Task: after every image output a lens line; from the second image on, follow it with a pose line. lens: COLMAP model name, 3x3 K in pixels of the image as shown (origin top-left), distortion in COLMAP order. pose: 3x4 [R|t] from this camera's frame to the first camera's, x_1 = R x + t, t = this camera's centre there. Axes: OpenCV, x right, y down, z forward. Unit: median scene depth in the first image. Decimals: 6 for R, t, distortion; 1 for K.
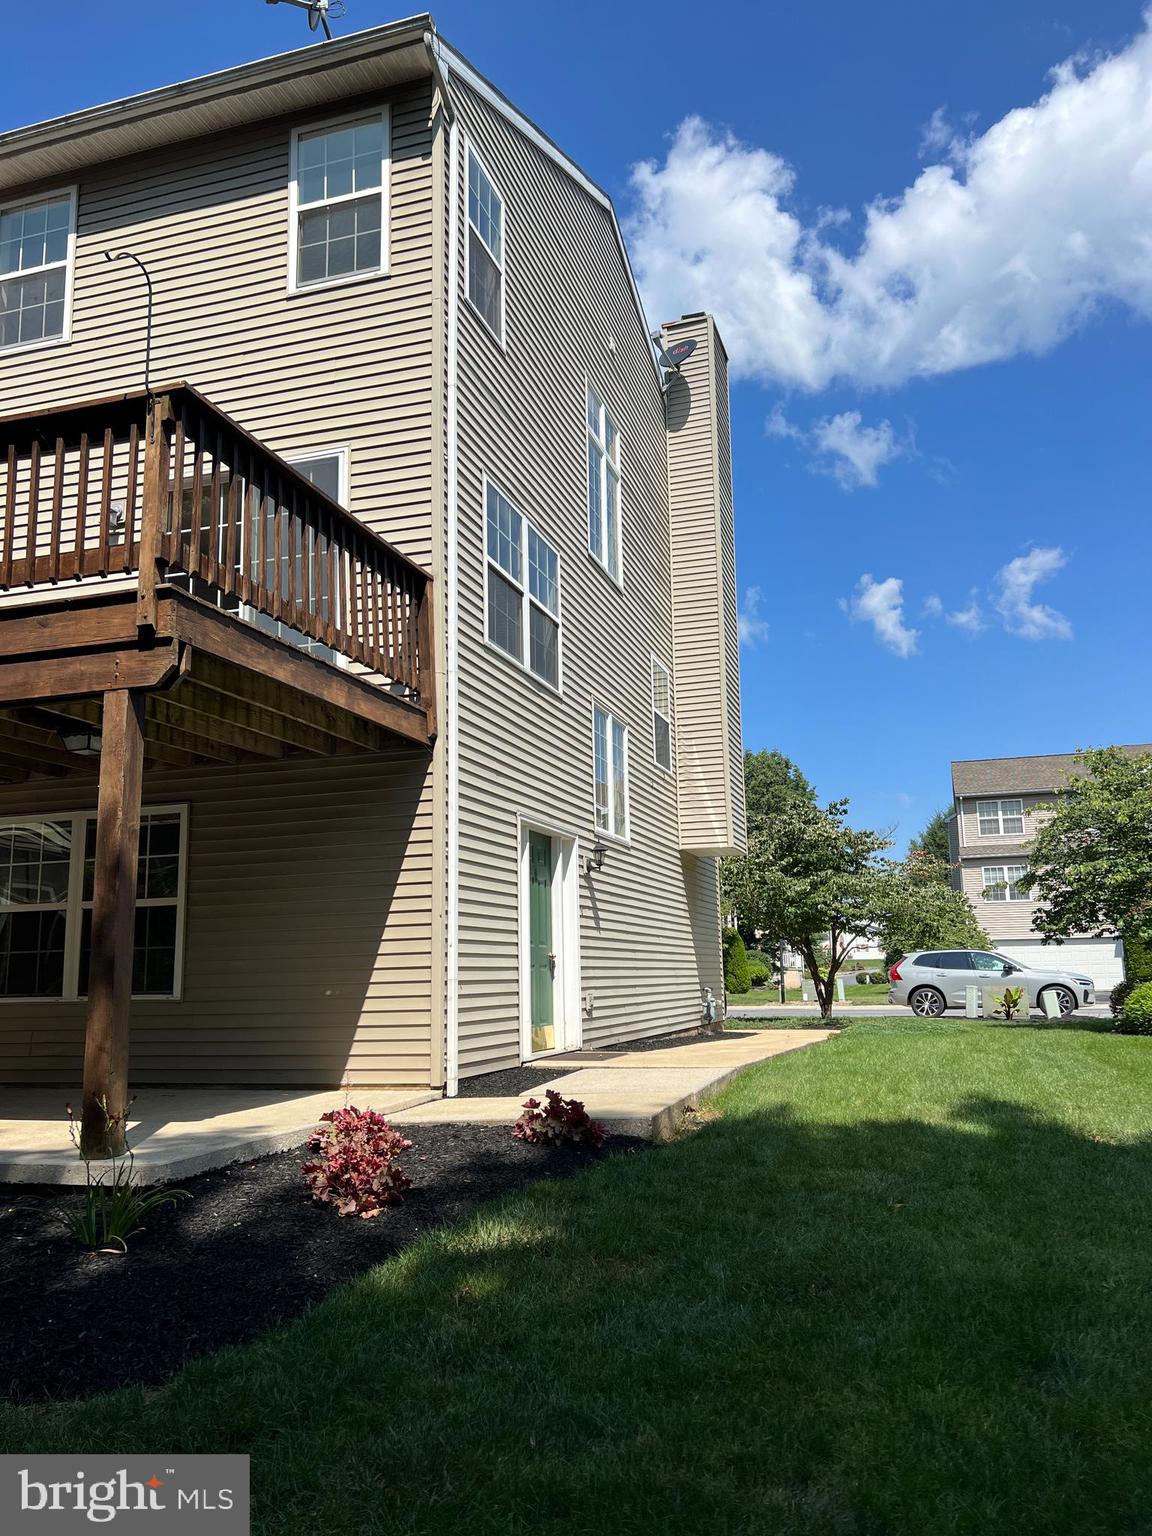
lens RADIAL K [[1149.9, 0, 634.0], [0, 1149.9, 829.5], [0, 0, 1]] dist [0.146447, -0.237892]
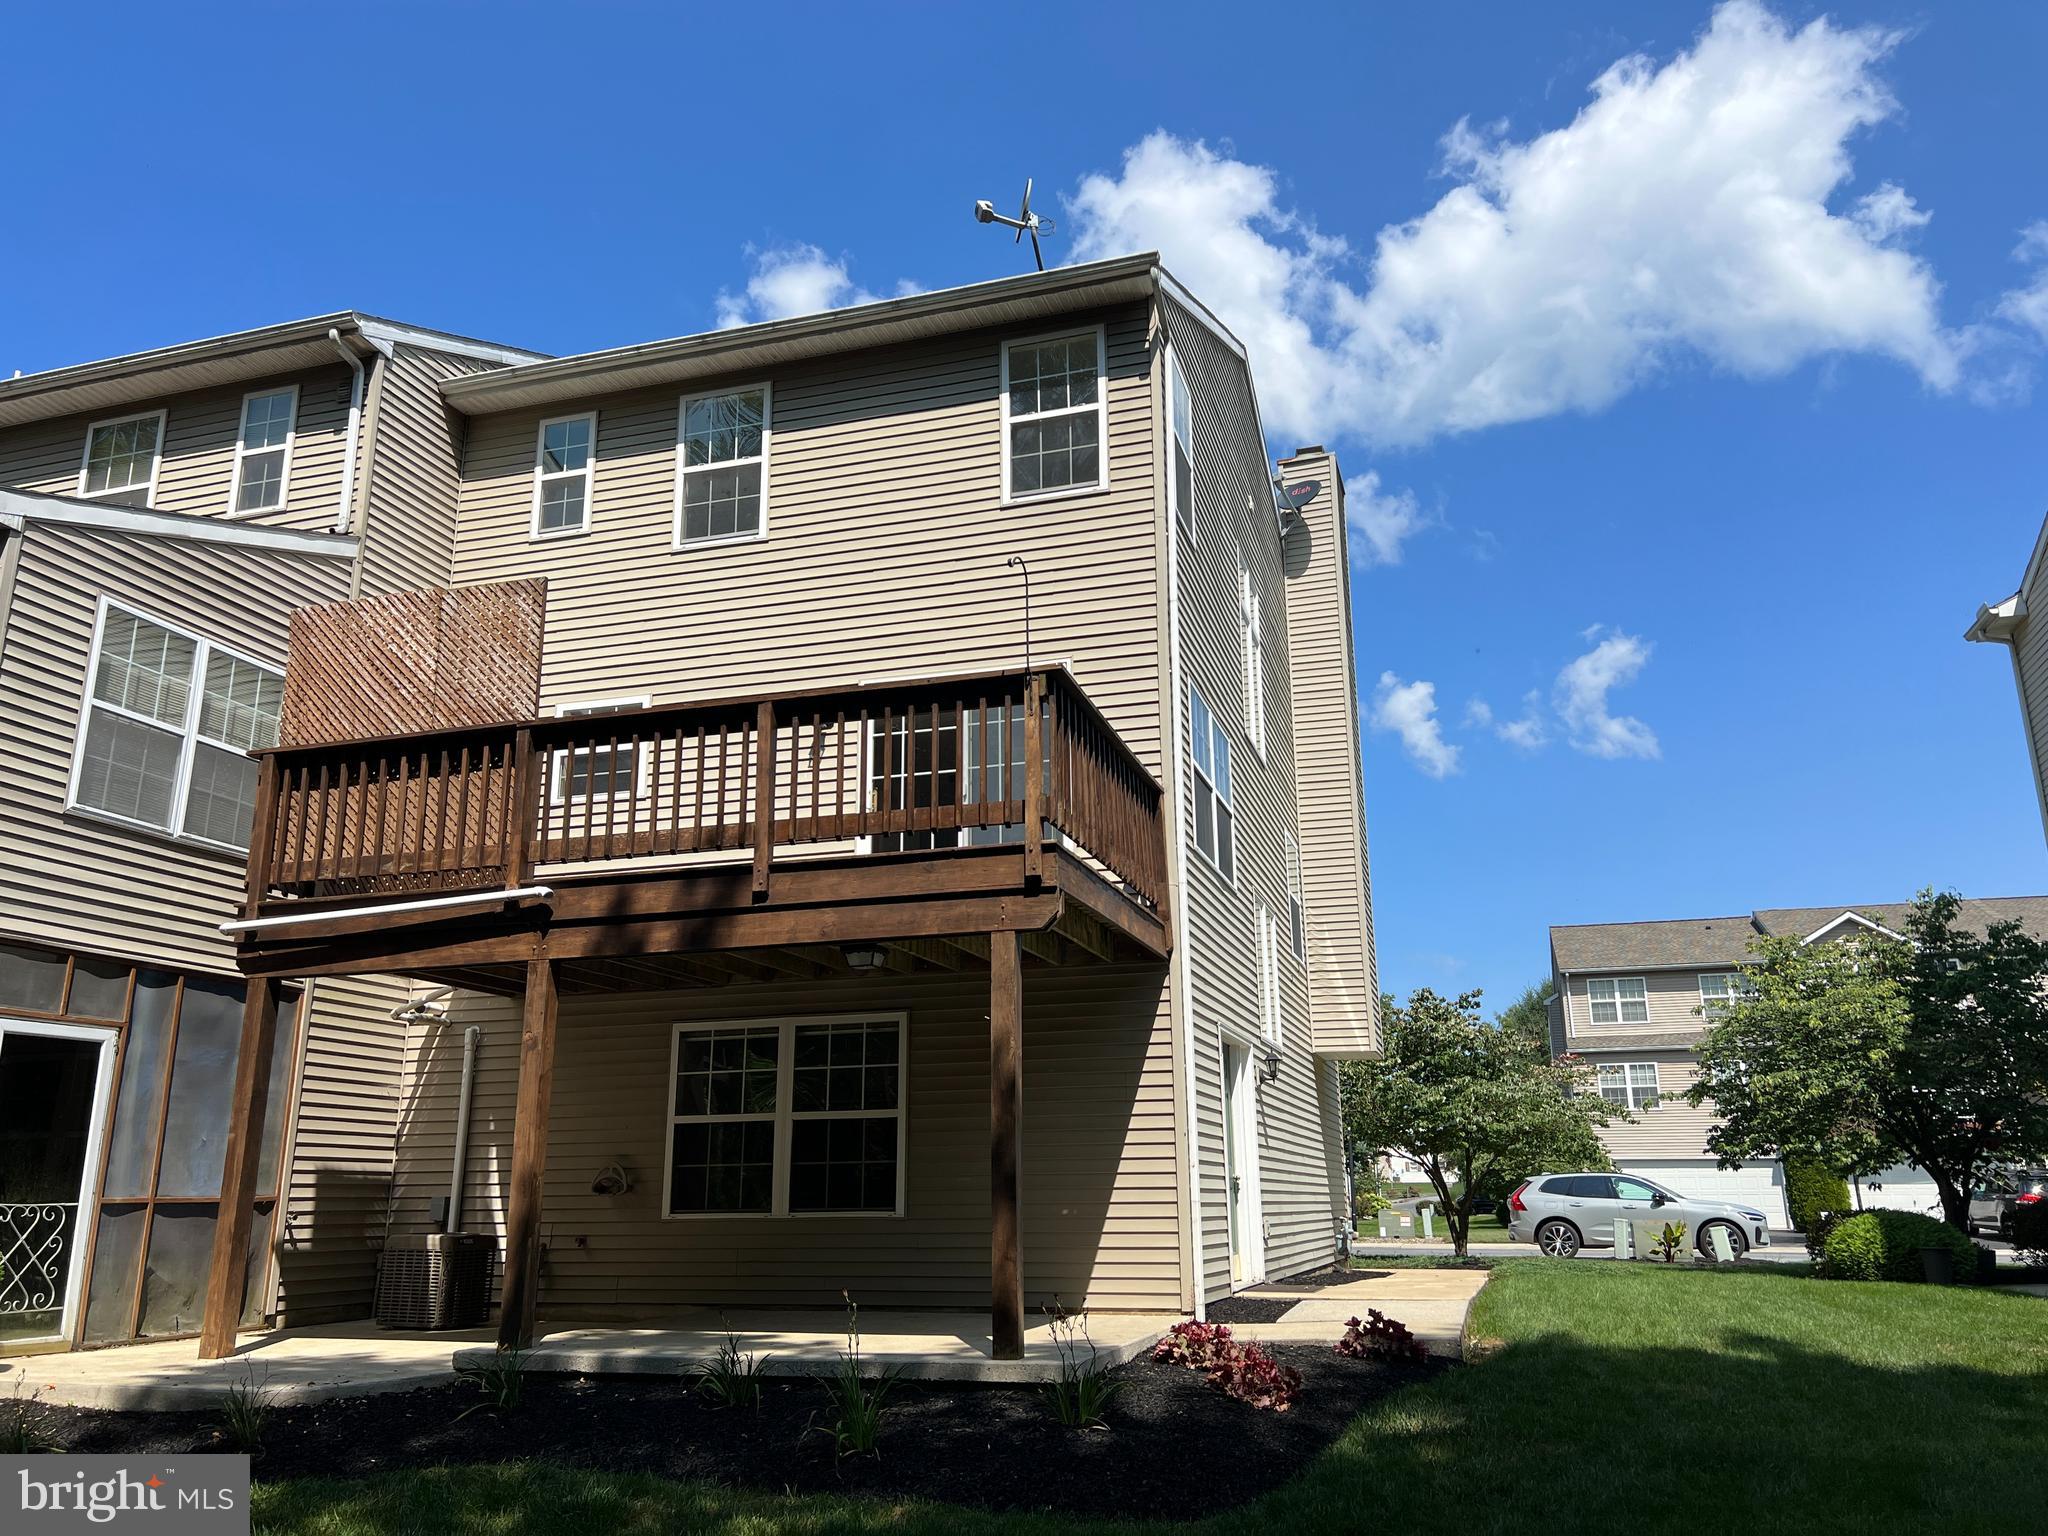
lens RADIAL K [[1575.8, 0, 1024.0], [0, 1575.8, 768.0], [0, 0, 1]] dist [-0.142549, 0.347030]
pose [[0.999641, 0.011252, -0.024323, -0.105575], [-0.014672, 0.989267, -0.145380, -0.014198], [0.022426, 0.145684, 0.989077, -0.134308]]
